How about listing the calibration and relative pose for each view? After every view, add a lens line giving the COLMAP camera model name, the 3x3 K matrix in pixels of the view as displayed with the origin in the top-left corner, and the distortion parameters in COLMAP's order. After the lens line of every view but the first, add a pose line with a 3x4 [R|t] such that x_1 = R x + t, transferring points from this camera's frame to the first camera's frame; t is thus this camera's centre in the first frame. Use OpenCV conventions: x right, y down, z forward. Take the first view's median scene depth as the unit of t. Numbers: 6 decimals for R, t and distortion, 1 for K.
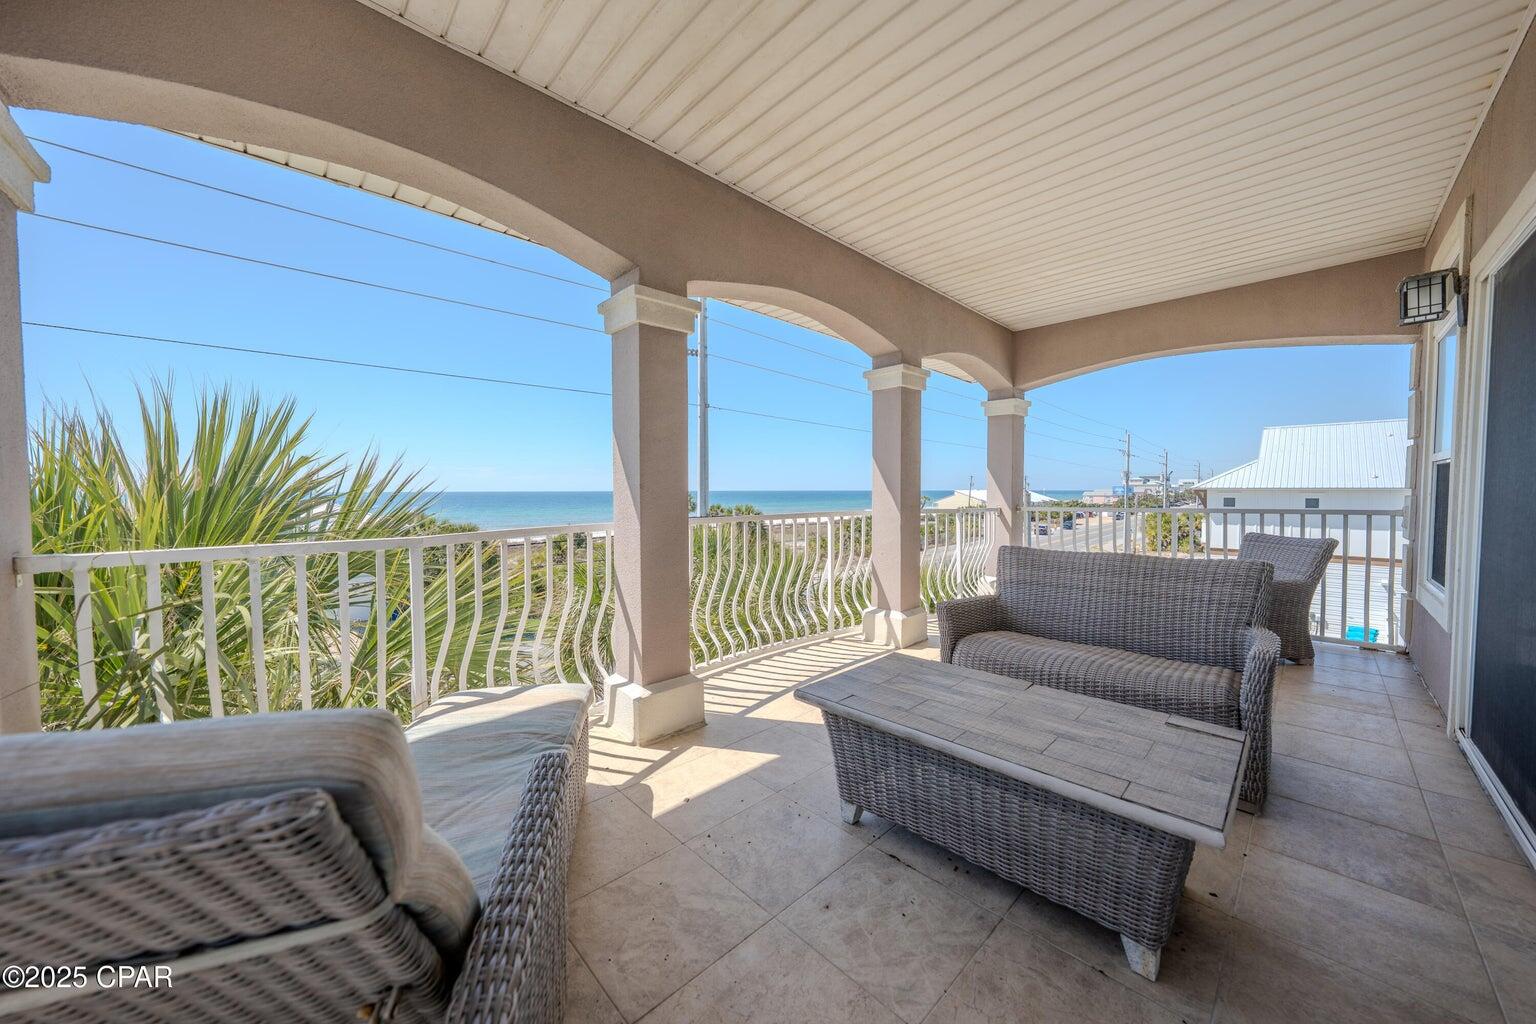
lens RADIAL K [[529.4, 0, 765.8], [0, 529.4, 502.6], [0, 0, 1]] dist [-0.024072, 0.005487]
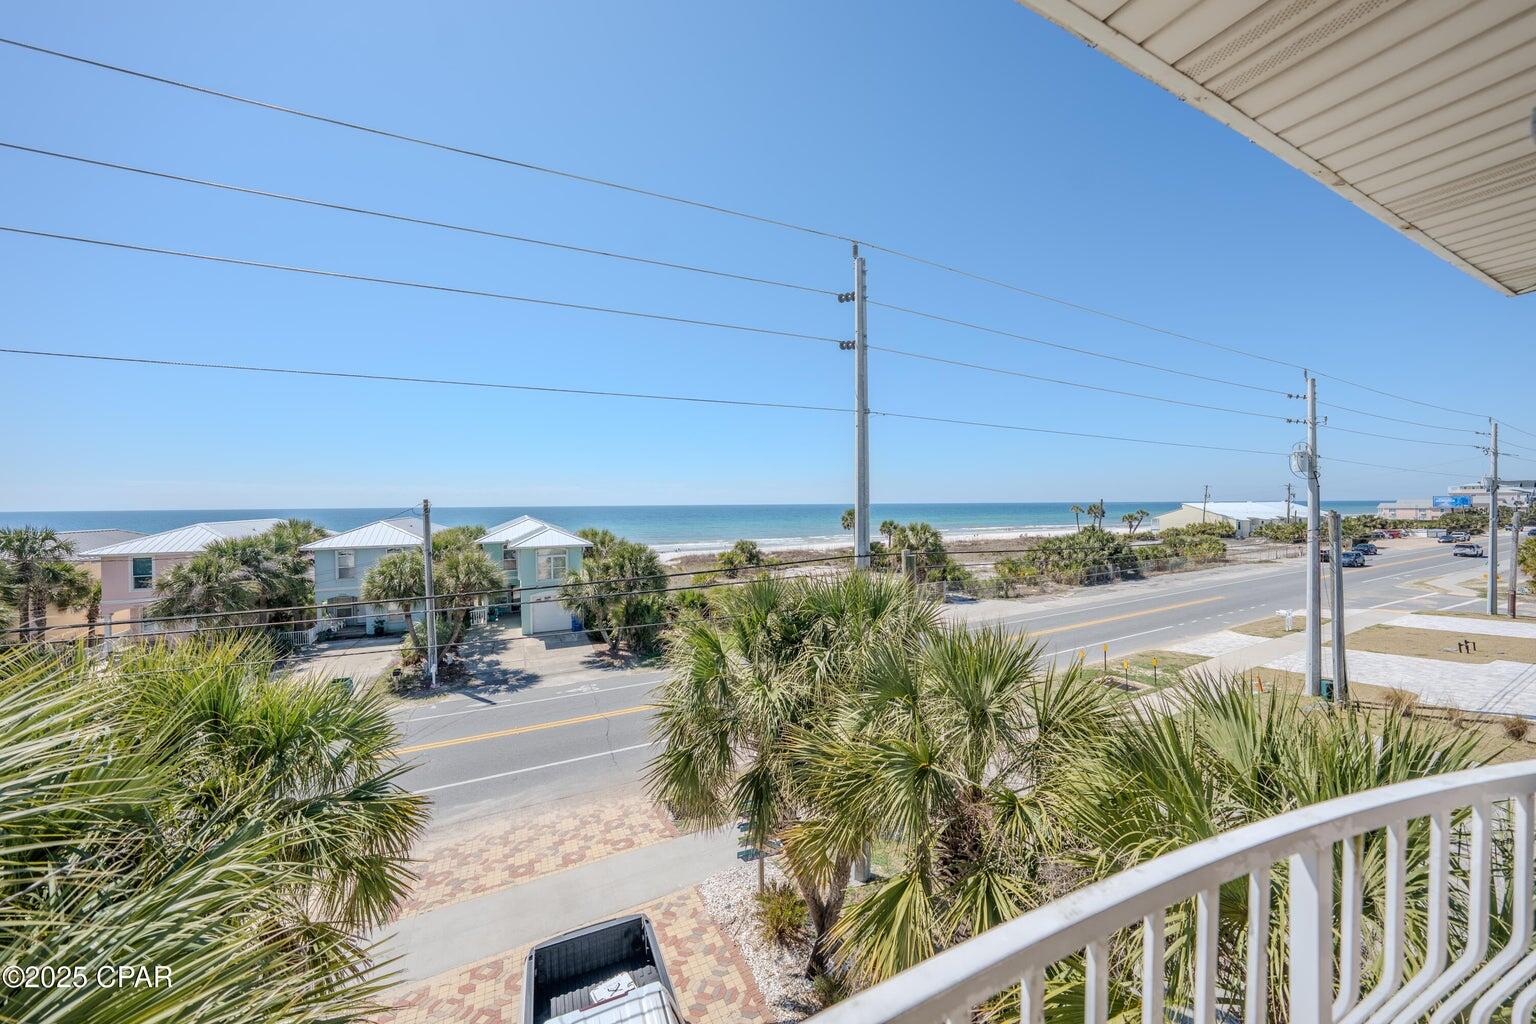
lens RADIAL K [[529.4, 0, 770.0], [0, 529.4, 507.7], [0, 0, 1]] dist [-0.024072, 0.005487]
pose [[0.950071, -0.004713, -0.311999, -0.030426], [-0.000450, 0.999864, -0.016472, -0.150887], [0.312034, 0.015790, 0.949940, 1.111073]]
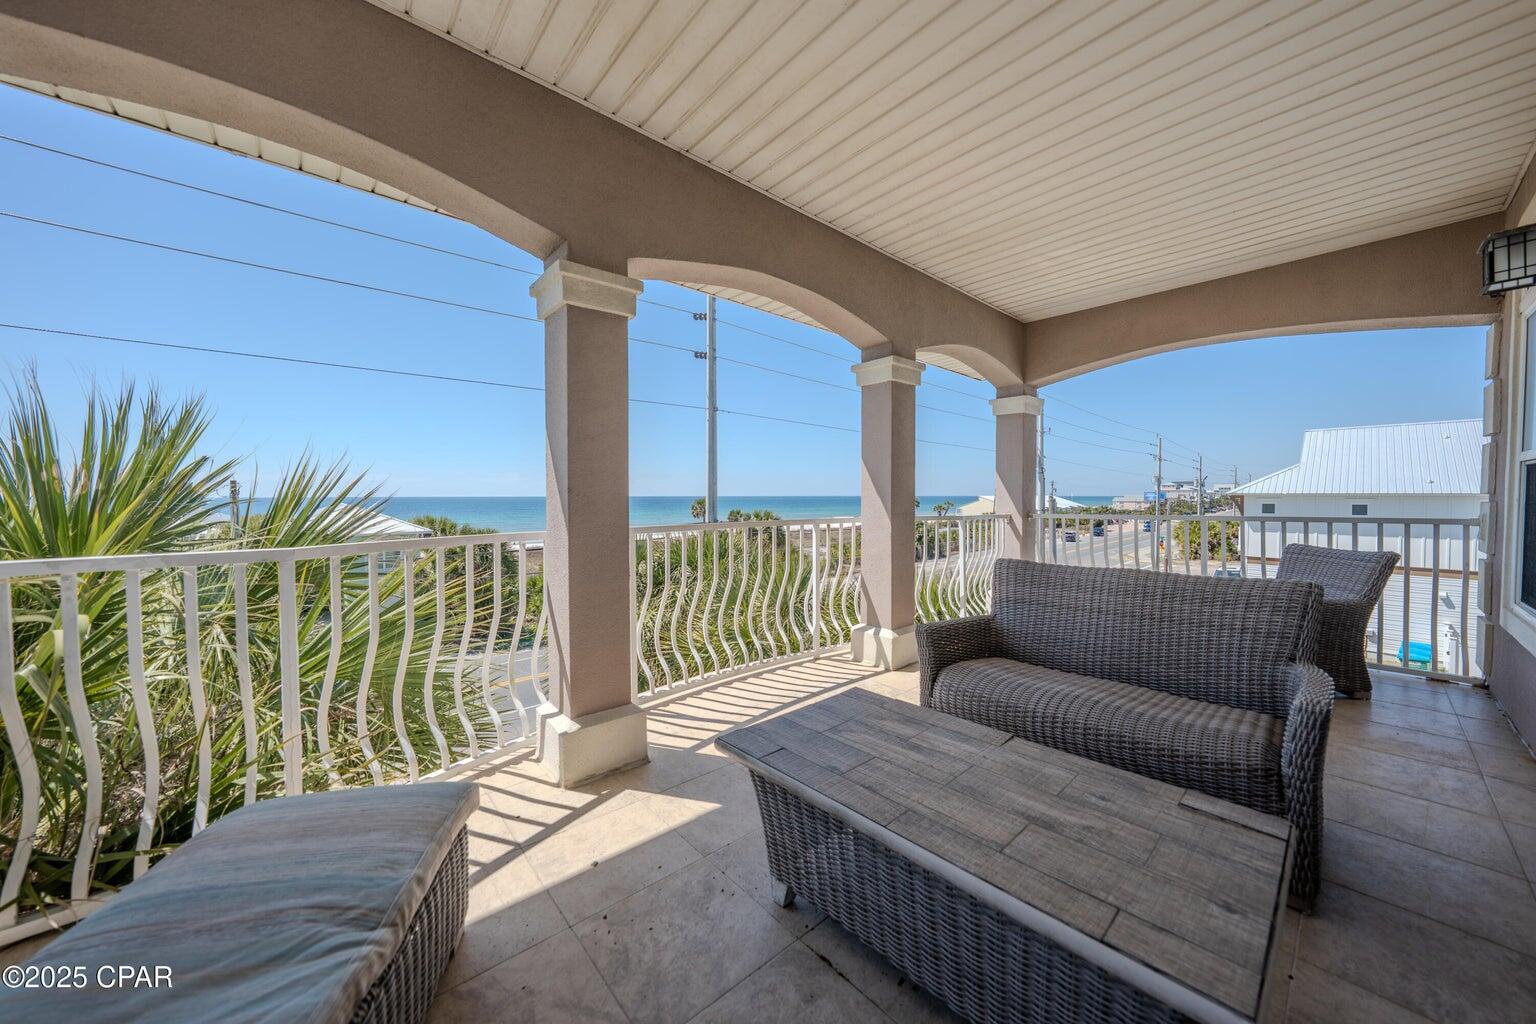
lens RADIAL K [[529.4, 0, 766.6], [0, 529.4, 503.9], [0, 0, 1]] dist [-0.024072, 0.005487]
pose [[0.999159, 0.001333, -0.040986, 0.114954], [-0.001668, 0.999966, -0.008127, -0.001330], [0.040974, 0.008189, 0.999127, 0.126427]]
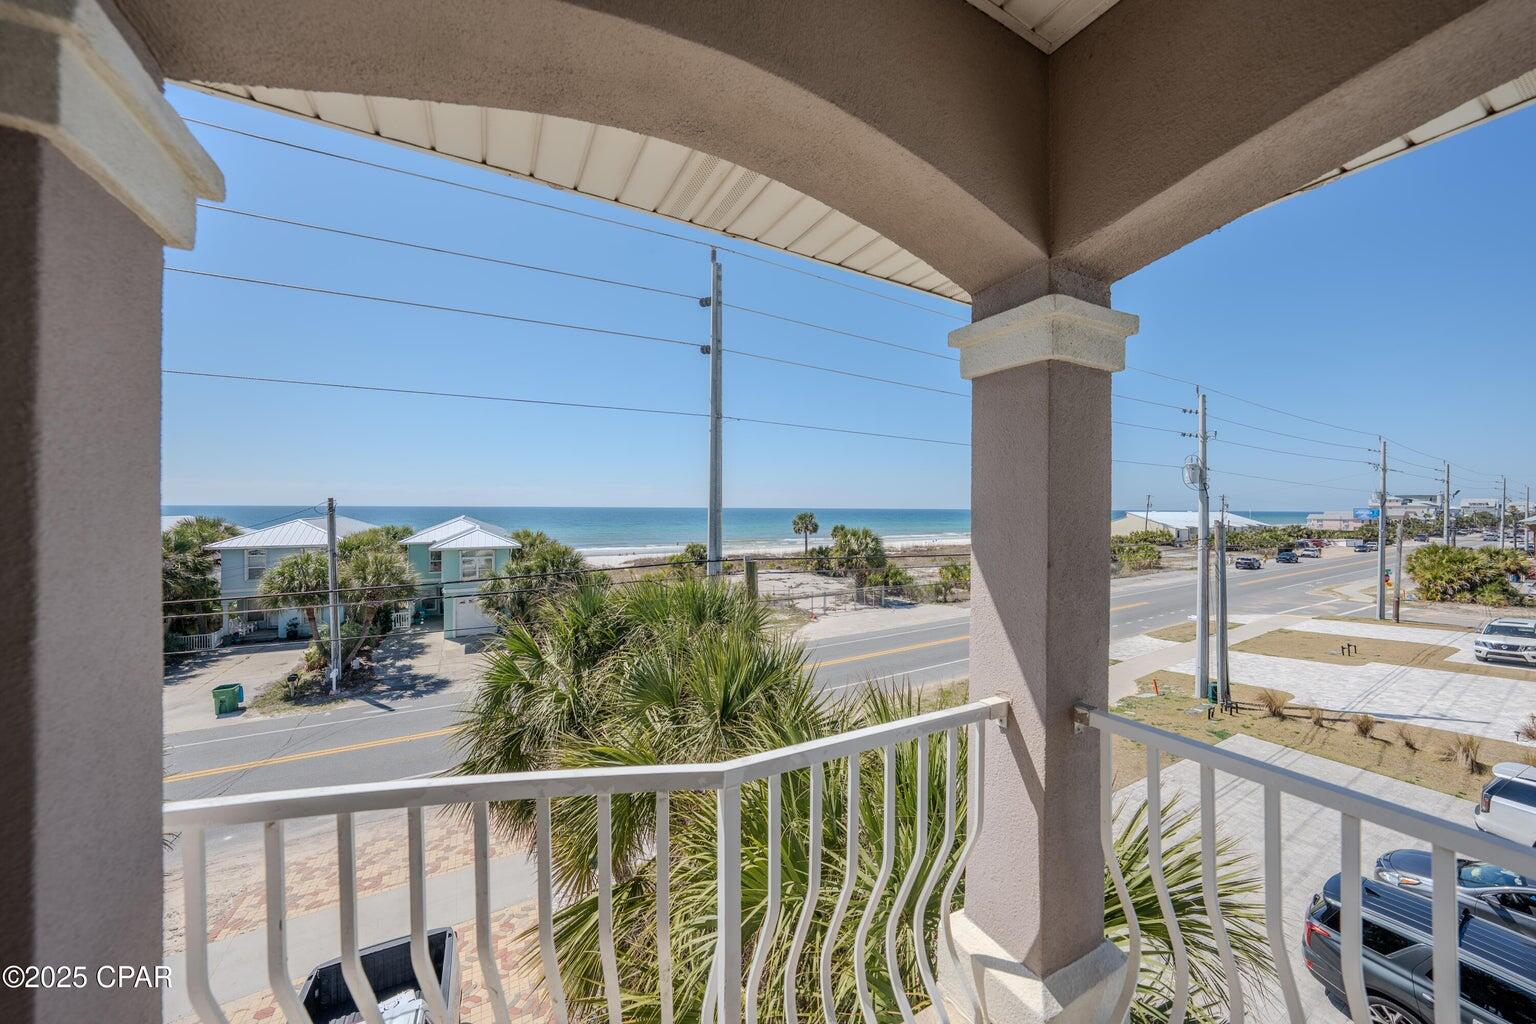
lens RADIAL K [[529.4, 0, 769.6], [0, 529.4, 508.1], [0, 0, 1]] dist [-0.024072, 0.005487]
pose [[0.966459, 0.006482, -0.256739, 0.766693], [-0.012704, 0.999664, -0.022581, -0.164104], [0.256507, 0.025085, 0.966217, 1.359472]]
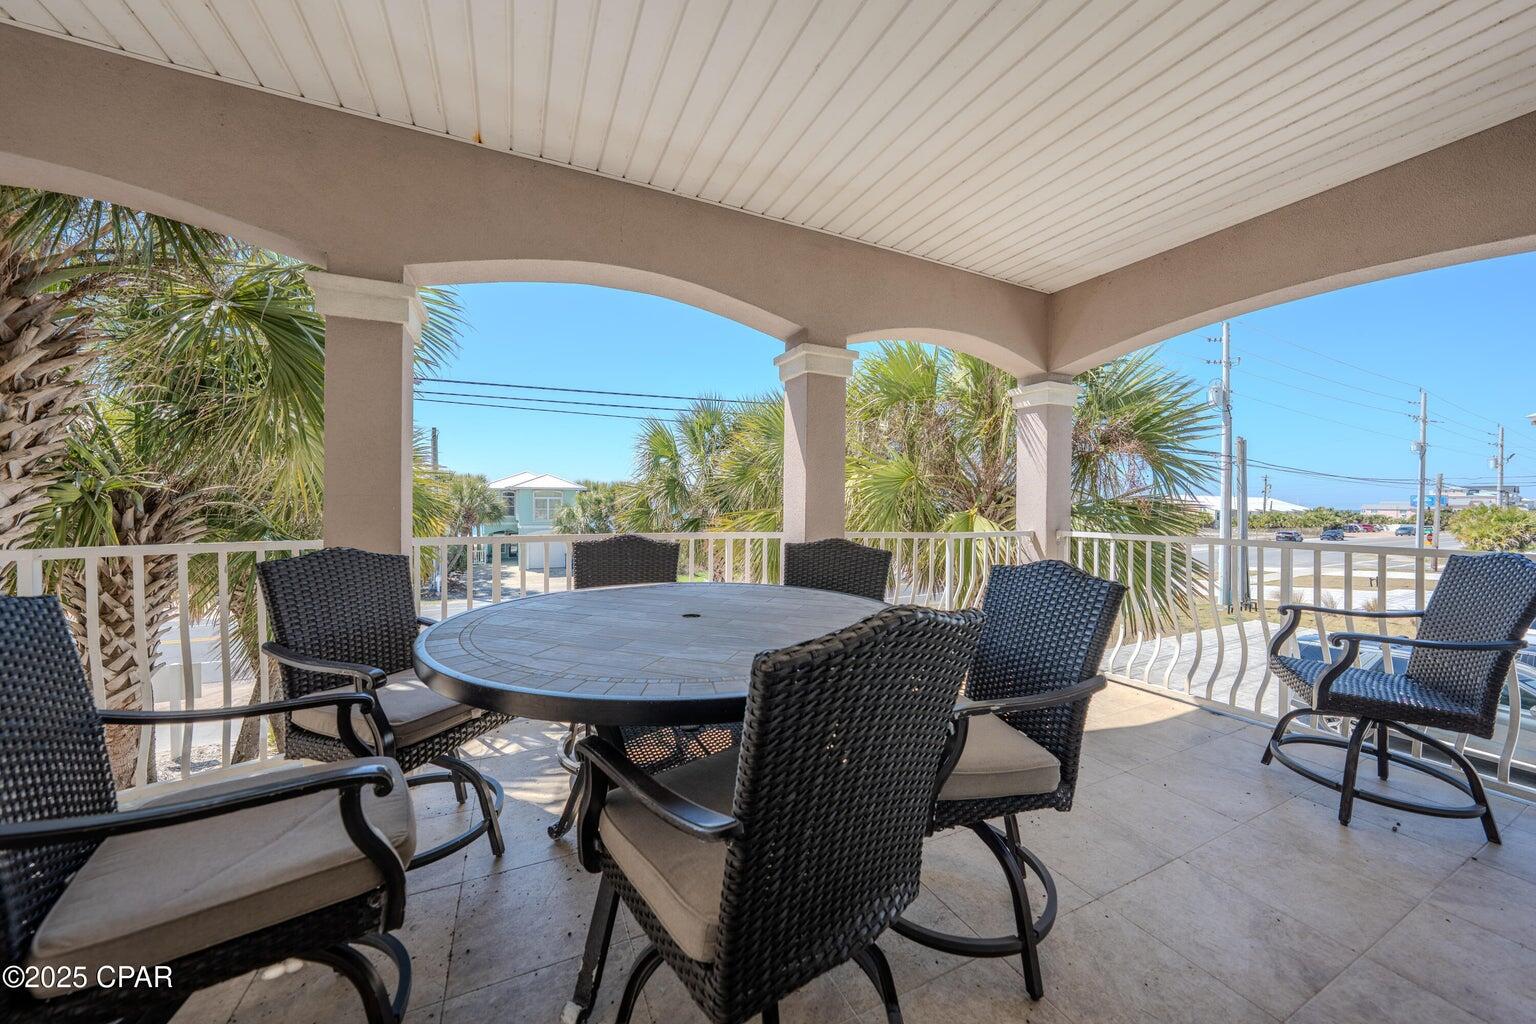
lens RADIAL K [[529.4, 0, 769.8], [0, 529.4, 511.0], [0, 0, 1]] dist [-0.024072, 0.005487]
pose [[0.951568, 0.015074, -0.307068, 0.642390], [-0.018662, 0.999788, -0.008749, 1.112116], [0.306871, 0.014056, 0.951647, 0.368553]]
